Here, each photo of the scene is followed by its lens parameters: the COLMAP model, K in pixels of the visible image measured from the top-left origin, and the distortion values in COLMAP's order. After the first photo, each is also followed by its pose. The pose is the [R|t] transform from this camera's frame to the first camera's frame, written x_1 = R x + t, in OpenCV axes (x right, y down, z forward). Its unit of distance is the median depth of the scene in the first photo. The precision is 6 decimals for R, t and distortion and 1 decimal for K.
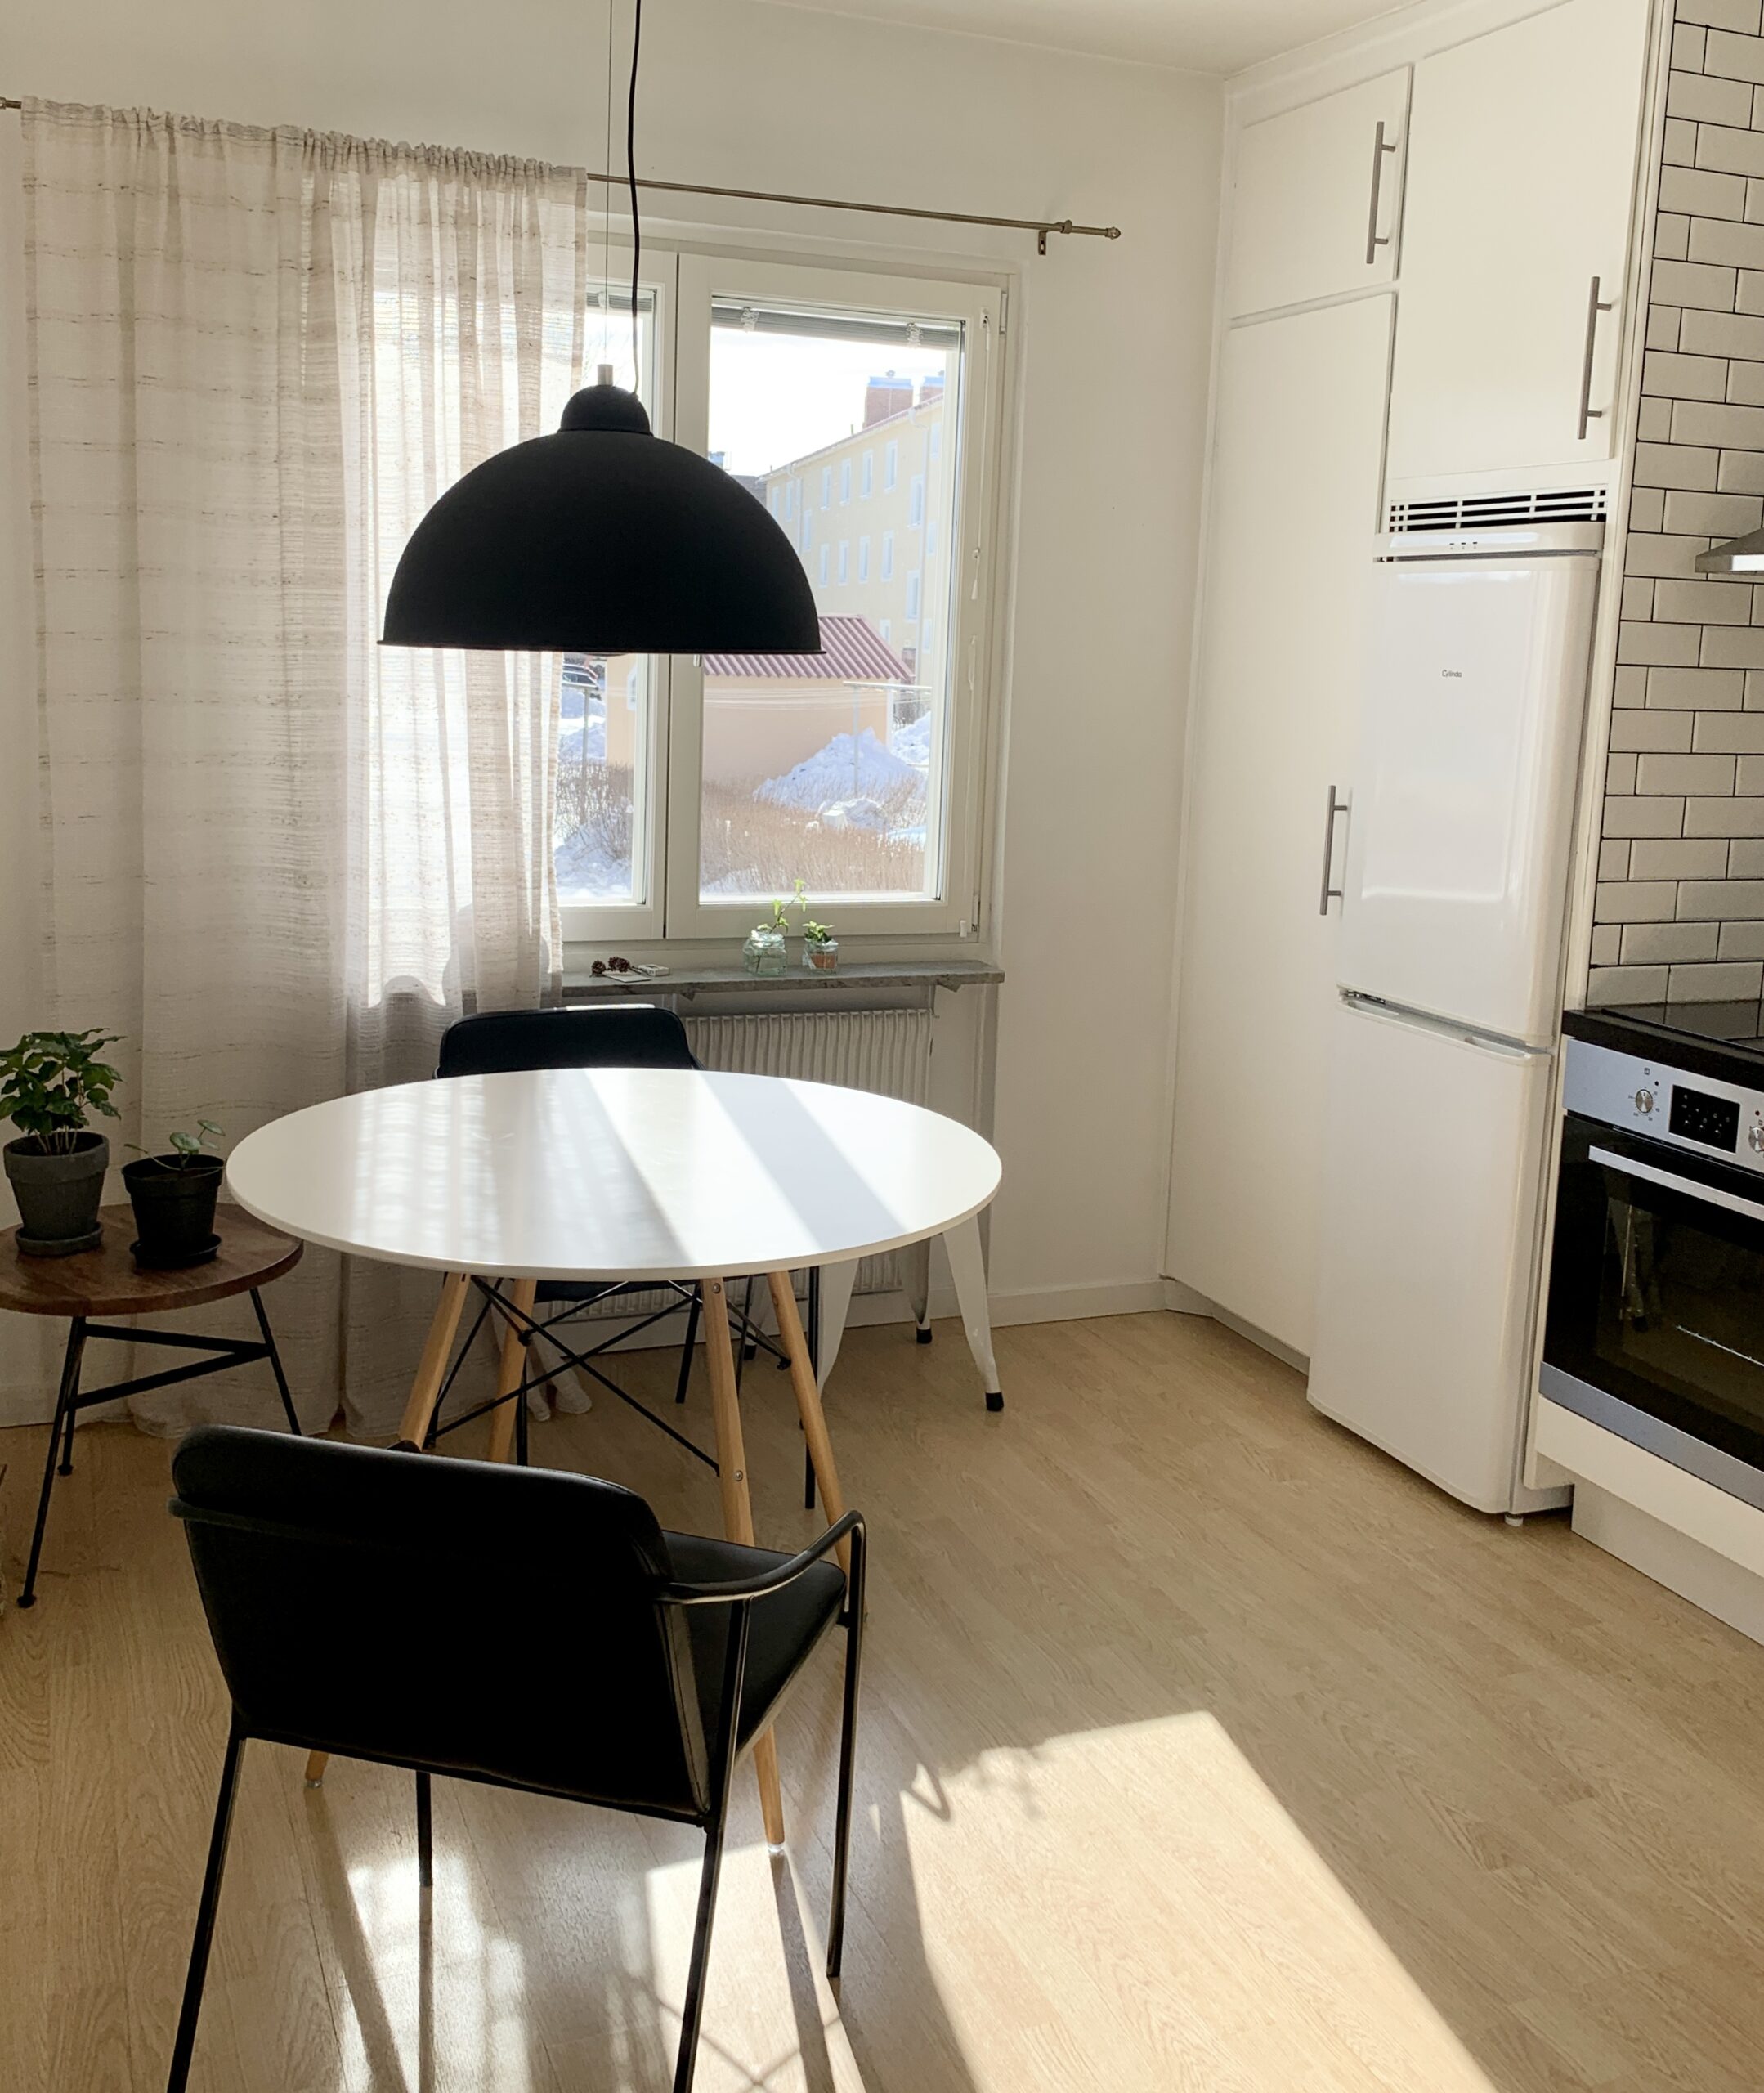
lens RADIAL K [[2029.1, 0, 882.8], [0, 2029.1, 1049.5], [0, 0, 1]] dist [0.010949, 0.000000]
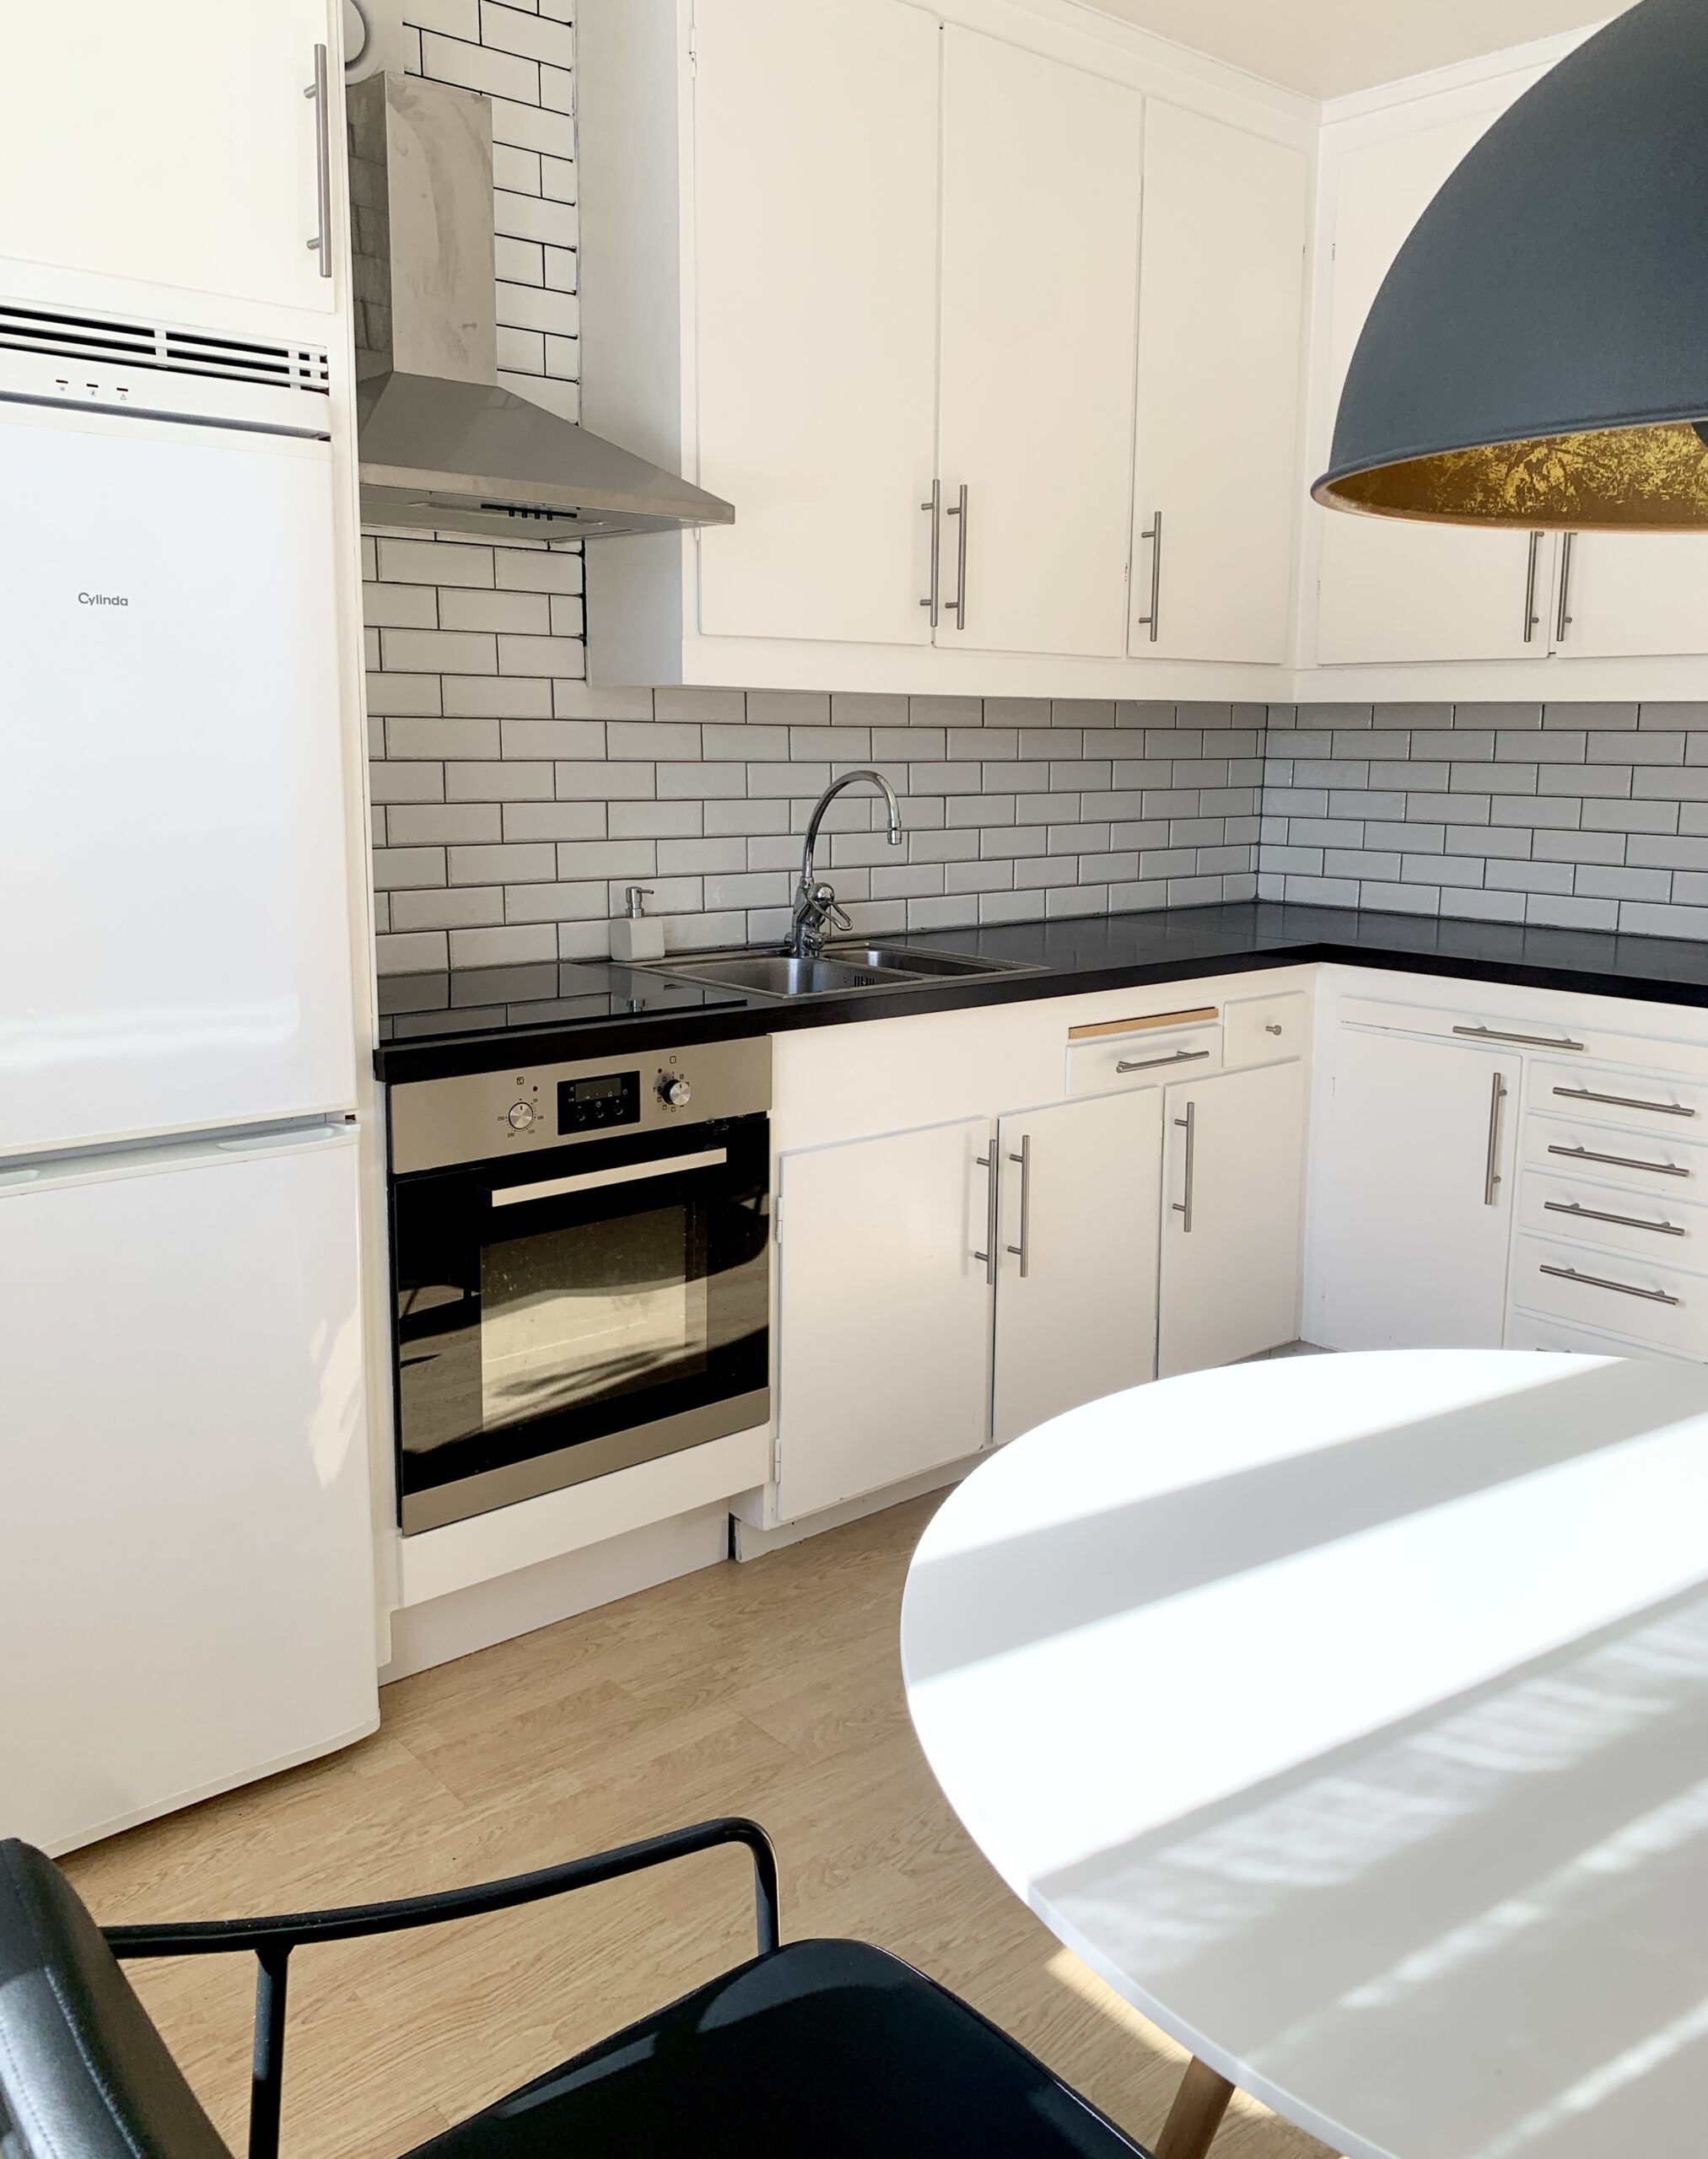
lens RADIAL K [[1739.5, 0, 852.3], [0, 1739.5, 1057.7], [0, 0, 1]] dist [0.008034, 0.004913]
pose [[-0.321129, -0.200315, 0.925608, -0.343263], [0.176057, 0.947709, 0.266179, -0.167626], [-0.930527, 0.248438, -0.269070, 1.052324]]
